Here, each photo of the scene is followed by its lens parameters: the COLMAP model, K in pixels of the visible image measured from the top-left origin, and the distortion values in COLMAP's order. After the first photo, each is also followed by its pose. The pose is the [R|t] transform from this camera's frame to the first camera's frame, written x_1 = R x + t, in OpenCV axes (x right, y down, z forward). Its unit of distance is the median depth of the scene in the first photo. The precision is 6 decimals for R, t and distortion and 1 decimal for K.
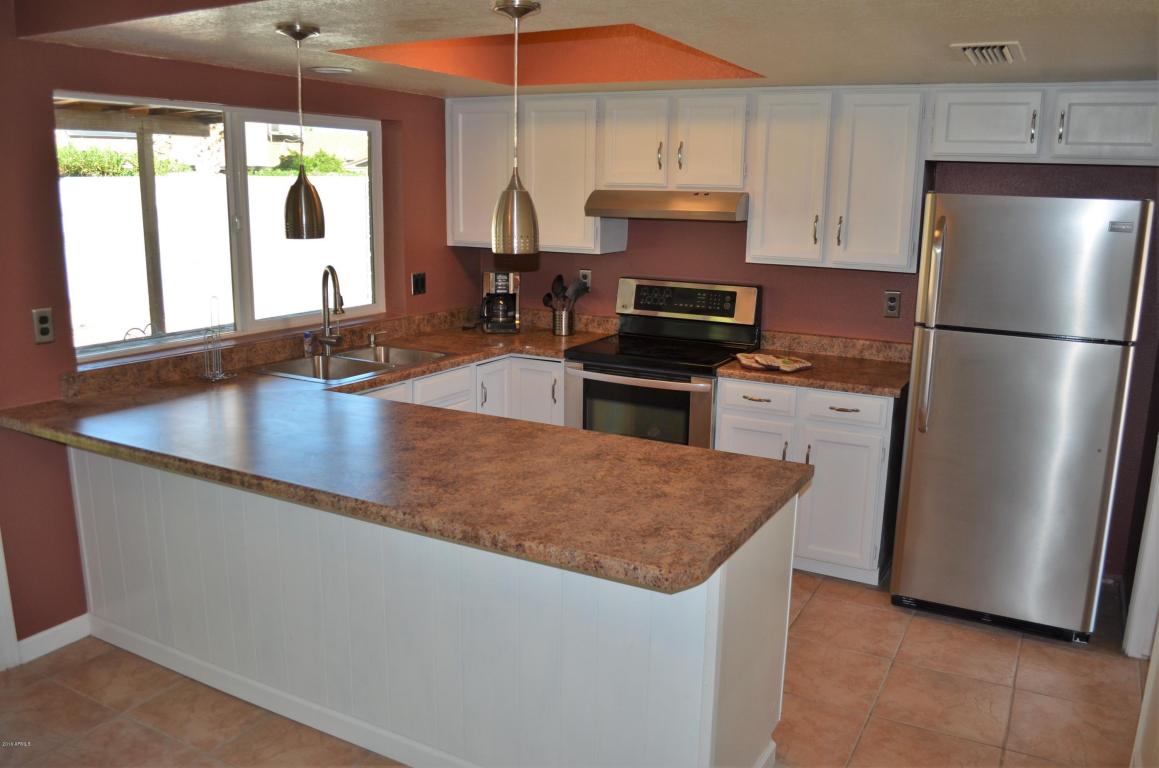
lens RADIAL K [[915.3, 0, 579.5], [0, 915.3, 384.0], [0, 0, 1]] dist [-0.069397, 0.000904]
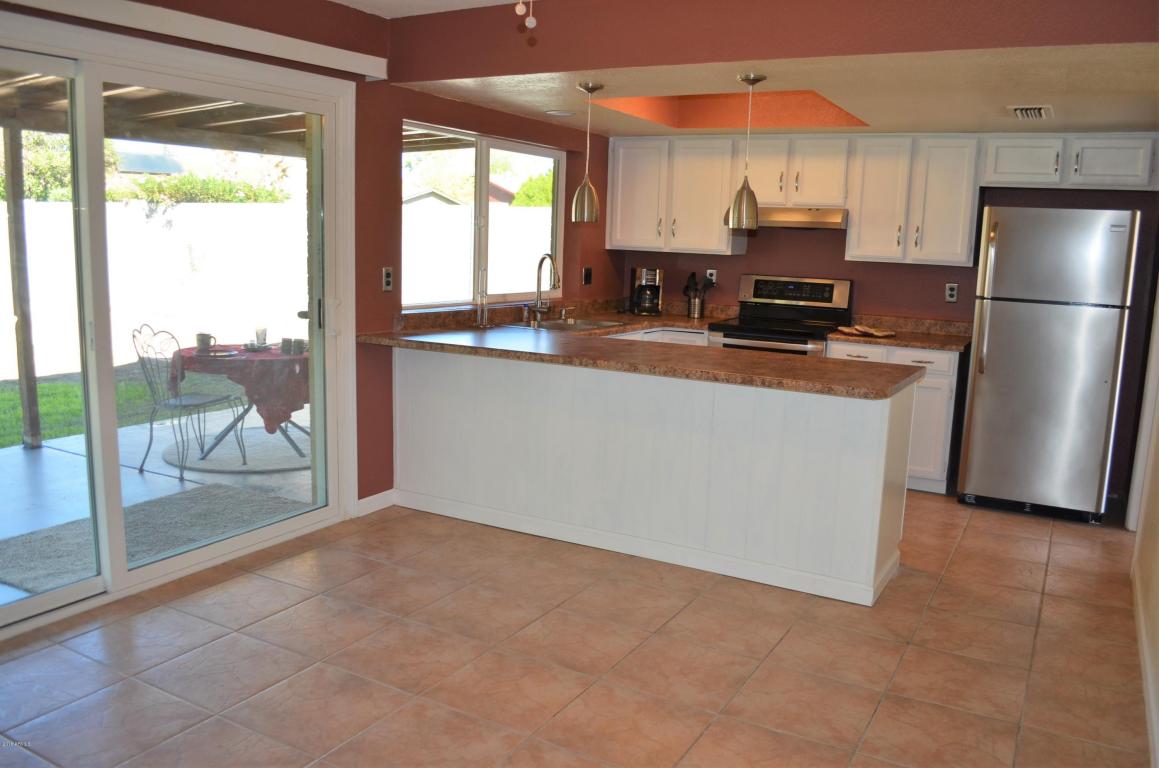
lens RADIAL K [[915.3, 0, 579.5], [0, 915.3, 384.0], [0, 0, 1]] dist [-0.069397, 0.000904]
pose [[0.999817, 0.018705, -0.003997, -0.217749], [-0.018883, 0.998537, -0.050677, 0.135369], [0.003043, 0.050743, 0.998707, -0.368394]]
